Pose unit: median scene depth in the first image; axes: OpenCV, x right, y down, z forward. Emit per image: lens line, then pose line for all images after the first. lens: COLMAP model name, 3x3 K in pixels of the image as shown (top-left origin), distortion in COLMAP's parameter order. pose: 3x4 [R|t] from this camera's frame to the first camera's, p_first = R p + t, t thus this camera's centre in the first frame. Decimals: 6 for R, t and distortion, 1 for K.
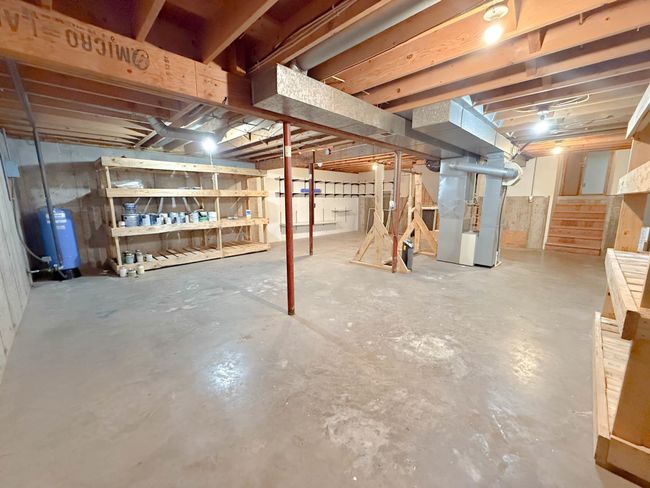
lens RADIAL K [[259.6, 0, 324.1], [0, 259.6, 244.3], [0, 0, 1]] dist [0.000245, -0.000301]
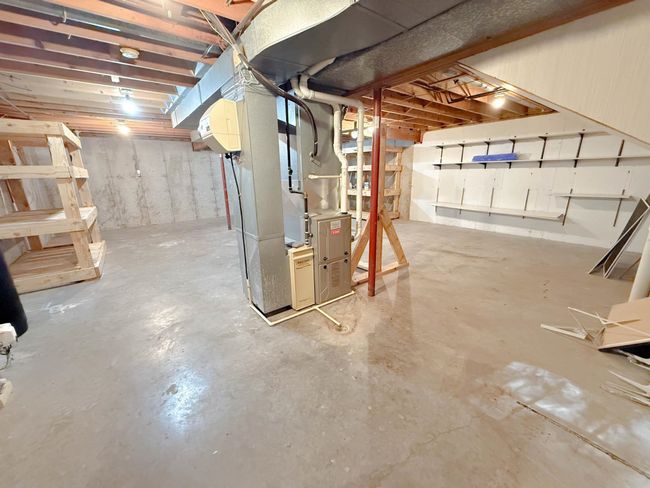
lens RADIAL K [[259.6, 0, 323.8], [0, 259.6, 244.9], [0, 0, 1]] dist [0.000245, -0.000301]
pose [[-0.132008, 0.276207, -0.951989, 0.732057], [-0.151013, 0.943580, 0.294708, -0.144729], [0.979678, 0.182667, -0.082849, 0.764461]]
